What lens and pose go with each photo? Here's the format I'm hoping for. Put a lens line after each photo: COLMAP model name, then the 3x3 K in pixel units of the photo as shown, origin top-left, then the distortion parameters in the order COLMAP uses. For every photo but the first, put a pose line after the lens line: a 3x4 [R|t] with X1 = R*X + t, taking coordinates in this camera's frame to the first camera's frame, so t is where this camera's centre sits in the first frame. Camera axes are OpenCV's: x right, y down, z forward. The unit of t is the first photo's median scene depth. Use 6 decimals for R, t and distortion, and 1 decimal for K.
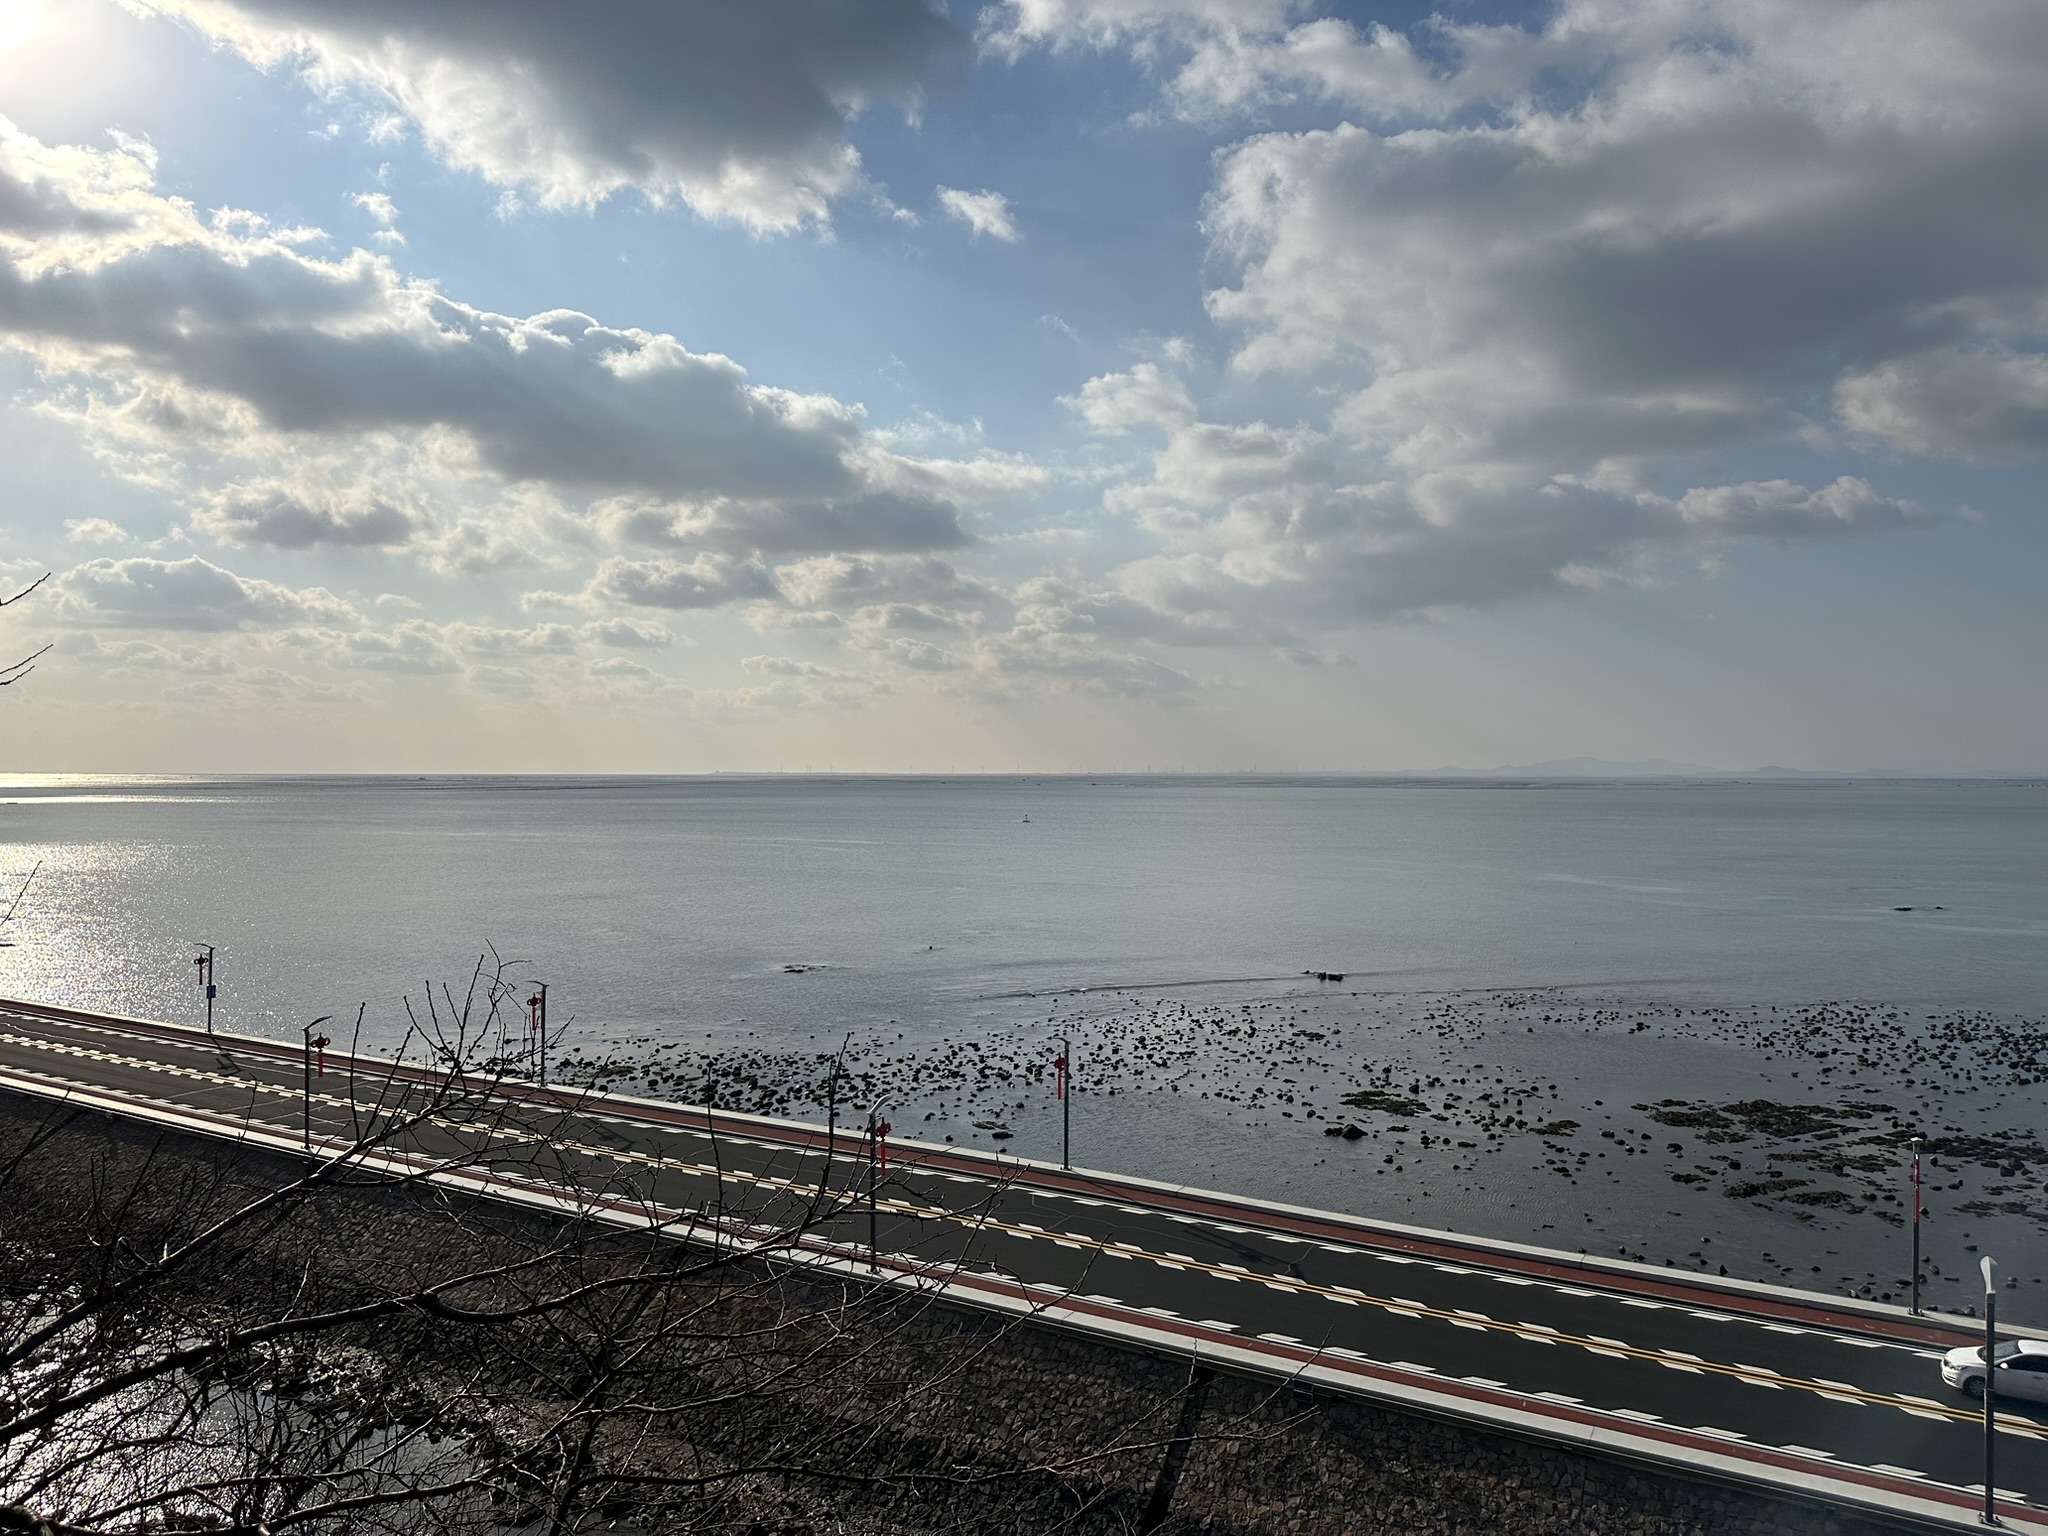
lens RADIAL K [[1346.4, 0, 902.4], [0, 1346.4, 823.9], [0, 0, 1]] dist [0.019082, -0.047756]
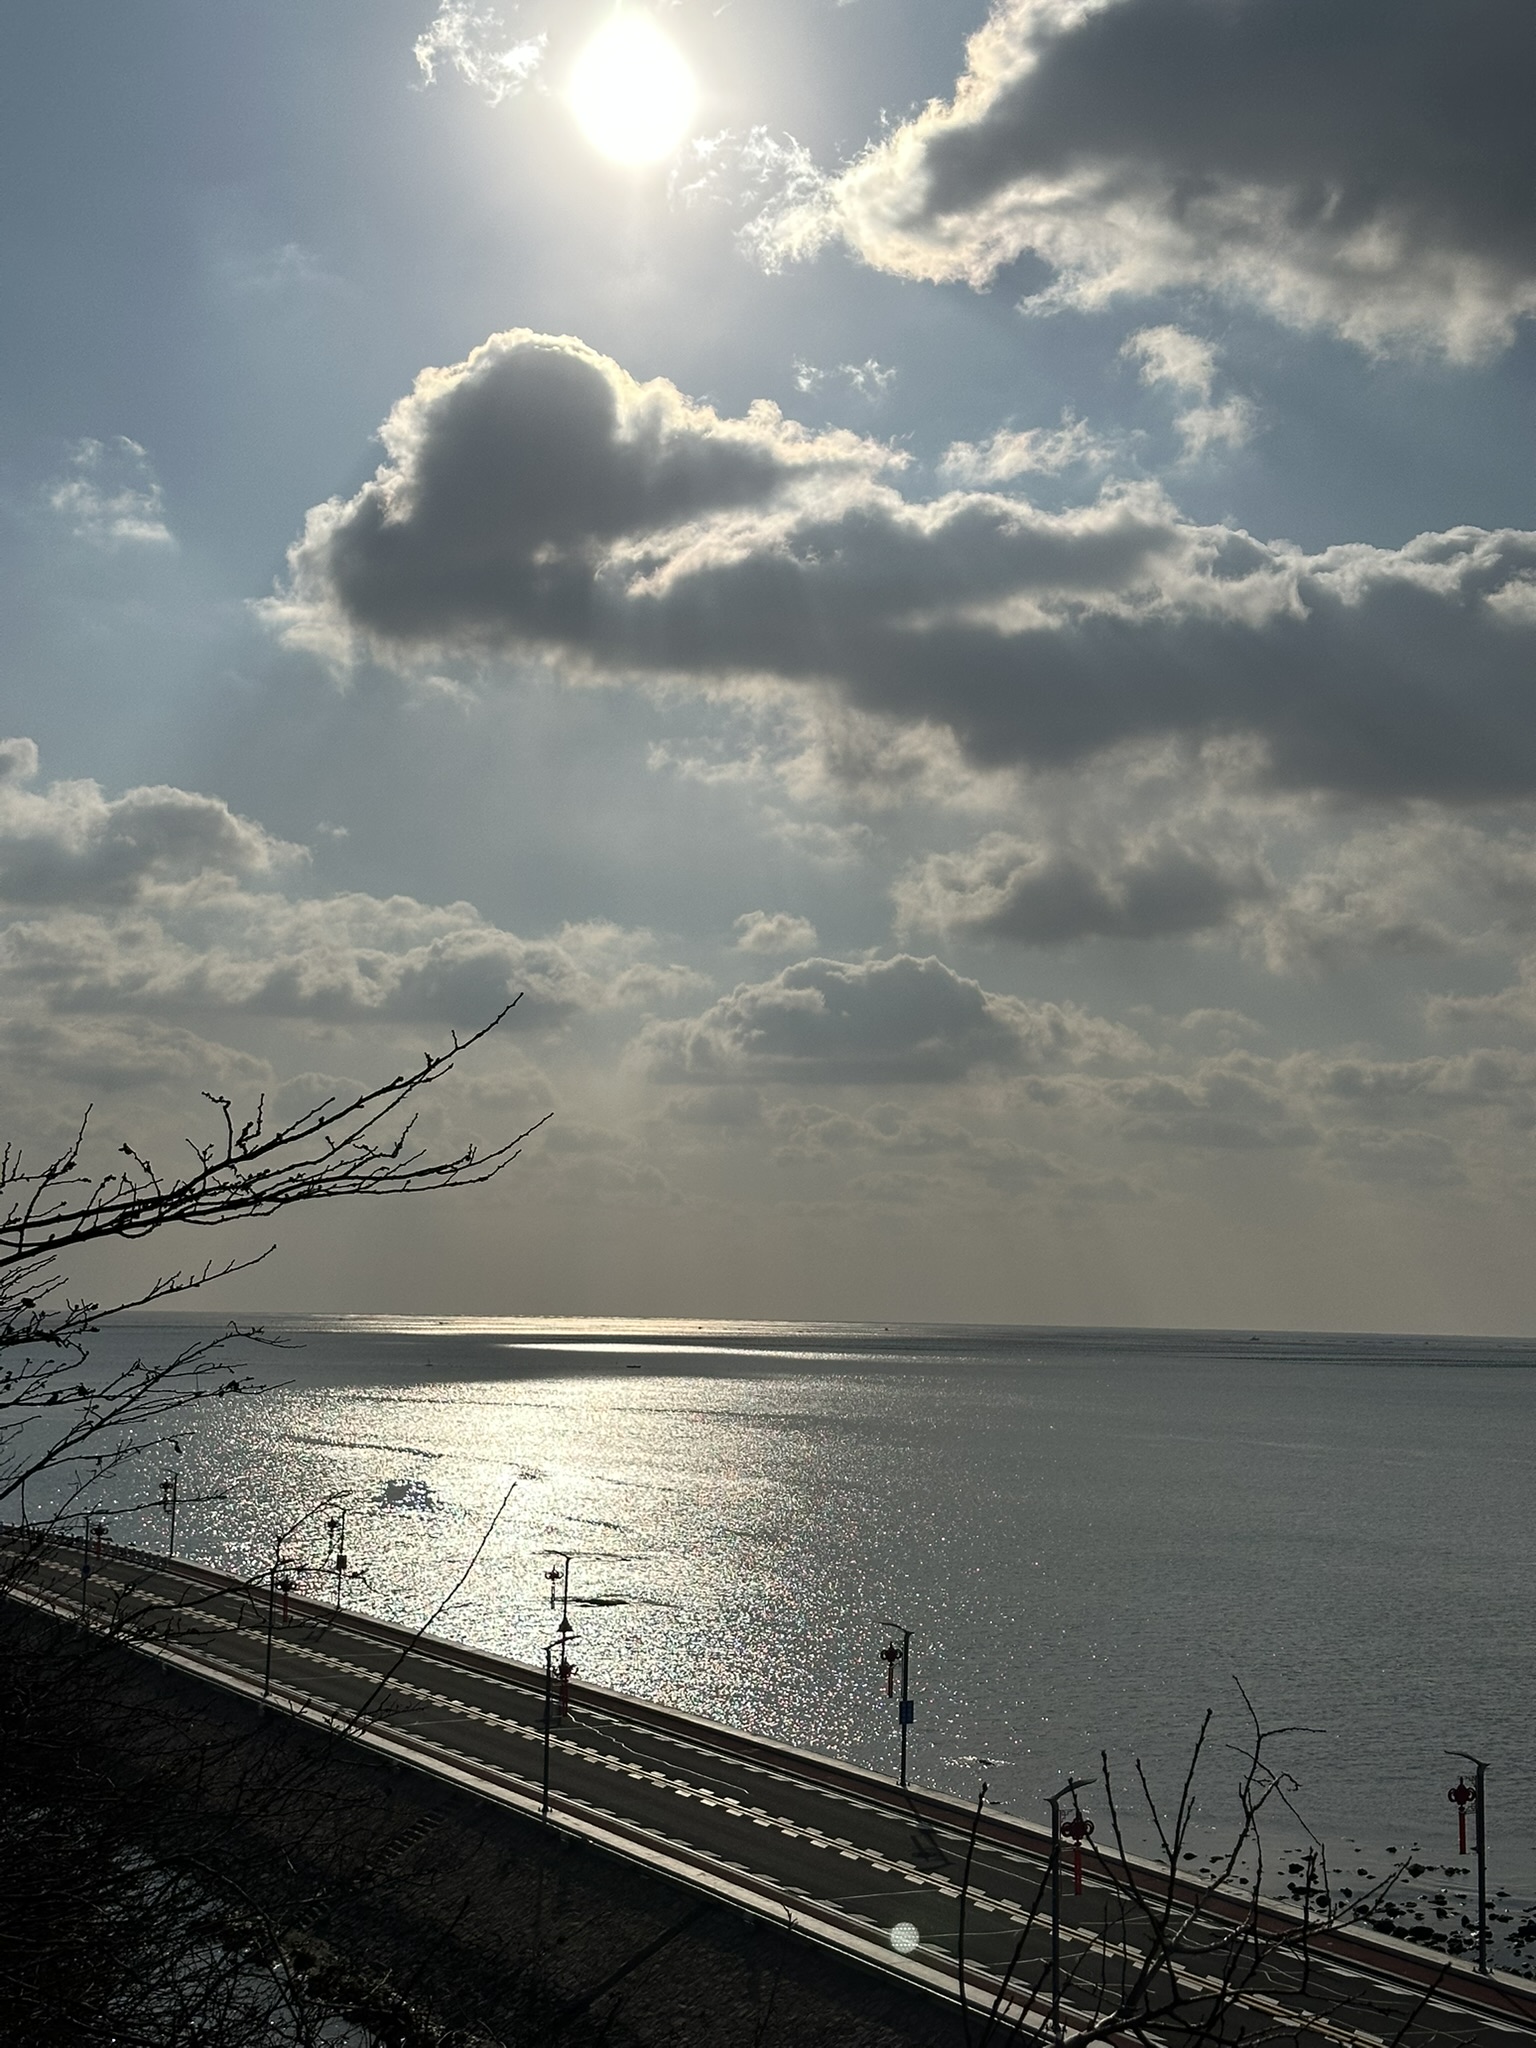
lens RADIAL K [[2768.4, 0, 766.3], [0, 2768.4, 1016.7], [0, 0, 1]] dist [0.045618, 0.000000]
pose [[0.843577, -0.042136, -0.535353, 0.385568], [-0.039708, 0.989294, -0.140433, 0.006872], [0.535539, 0.139724, 0.832872, -0.229389]]
